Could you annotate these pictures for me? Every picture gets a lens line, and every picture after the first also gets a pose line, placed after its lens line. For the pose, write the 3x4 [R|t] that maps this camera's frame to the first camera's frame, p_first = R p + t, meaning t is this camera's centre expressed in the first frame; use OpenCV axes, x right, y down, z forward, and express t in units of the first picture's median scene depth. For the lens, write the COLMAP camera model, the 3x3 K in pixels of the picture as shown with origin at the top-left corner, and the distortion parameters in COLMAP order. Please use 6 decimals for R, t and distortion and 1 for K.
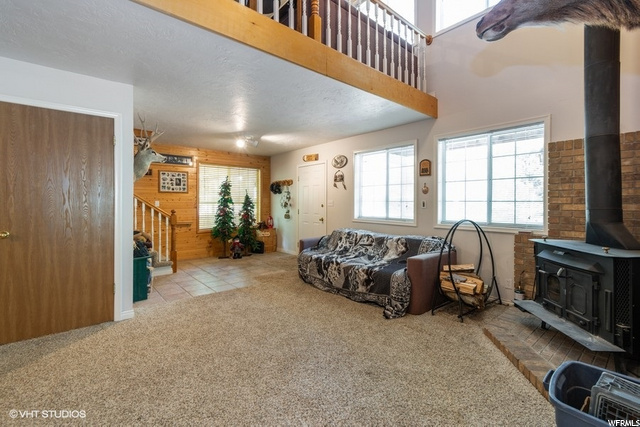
lens RADIAL K [[288.1, 0, 320.2], [0, 288.1, 202.3], [0, 0, 1]] dist [-0.000723, -0.000162]
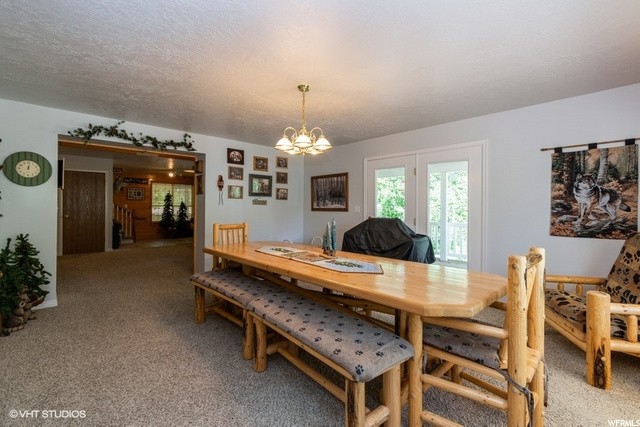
lens RADIAL K [[288.1, 0, 320.3], [0, 288.1, 207.7], [0, 0, 1]] dist [-0.000723, -0.000162]
pose [[0.998249, 0.009408, 0.058402, 0.576096], [-0.009529, 0.999953, 0.001792, -0.000760], [-0.058383, -0.002345, 0.998292, -0.921744]]
